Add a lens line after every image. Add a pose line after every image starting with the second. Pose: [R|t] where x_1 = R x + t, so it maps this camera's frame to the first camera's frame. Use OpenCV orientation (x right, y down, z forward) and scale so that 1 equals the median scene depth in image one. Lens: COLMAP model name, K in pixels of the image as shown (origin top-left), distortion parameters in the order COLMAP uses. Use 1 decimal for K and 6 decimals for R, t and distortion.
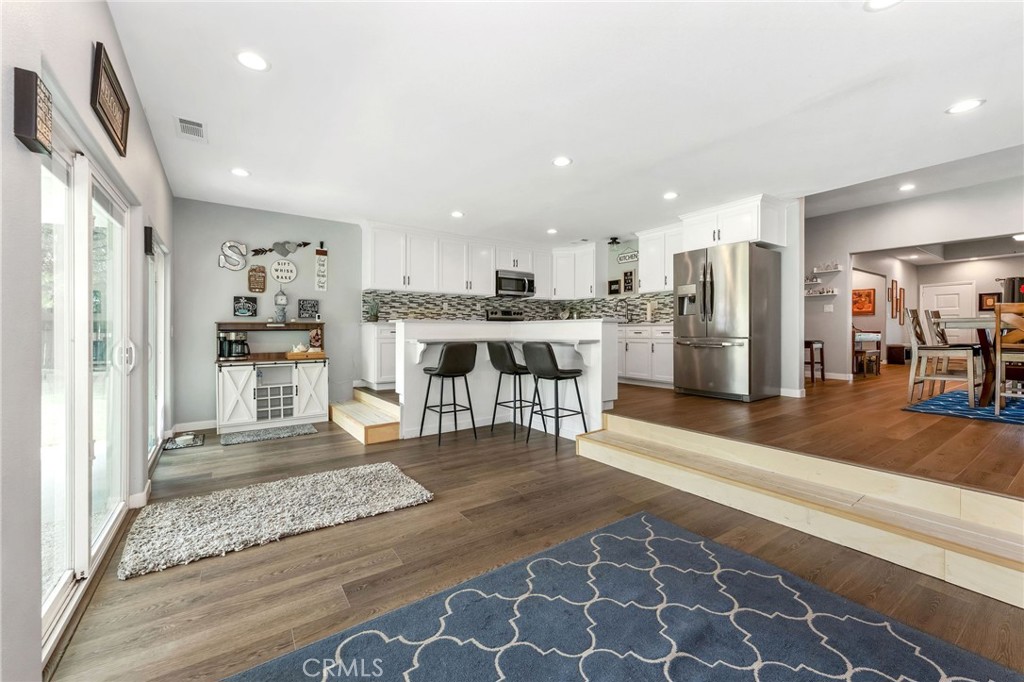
lens RADIAL K [[409.5, 0, 513.5], [0, 409.5, 336.5], [0, 0, 1]] dist [0.001322, -0.000001]
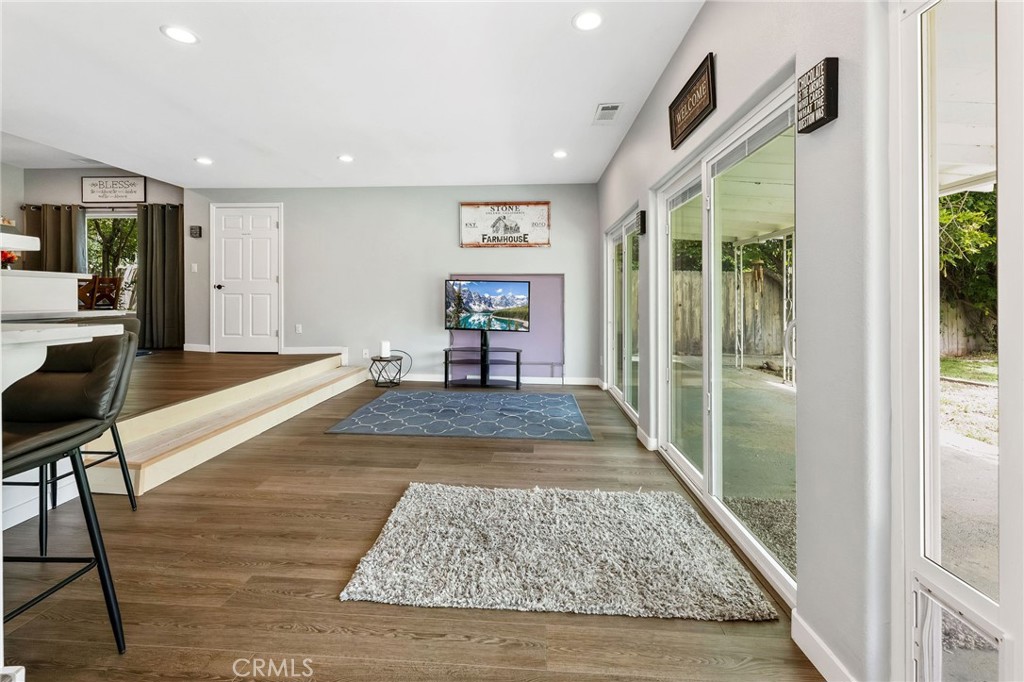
lens RADIAL K [[409.5, 0, 505.3], [0, 409.5, 300.7], [0, 0, 1]] dist [0.001322, -0.000001]
pose [[-0.784555, 0.000878, 0.620059, -0.900926], [0.003781, 0.999987, 0.003369, -0.003271], [-0.620048, 0.004988, -0.784548, 1.571942]]
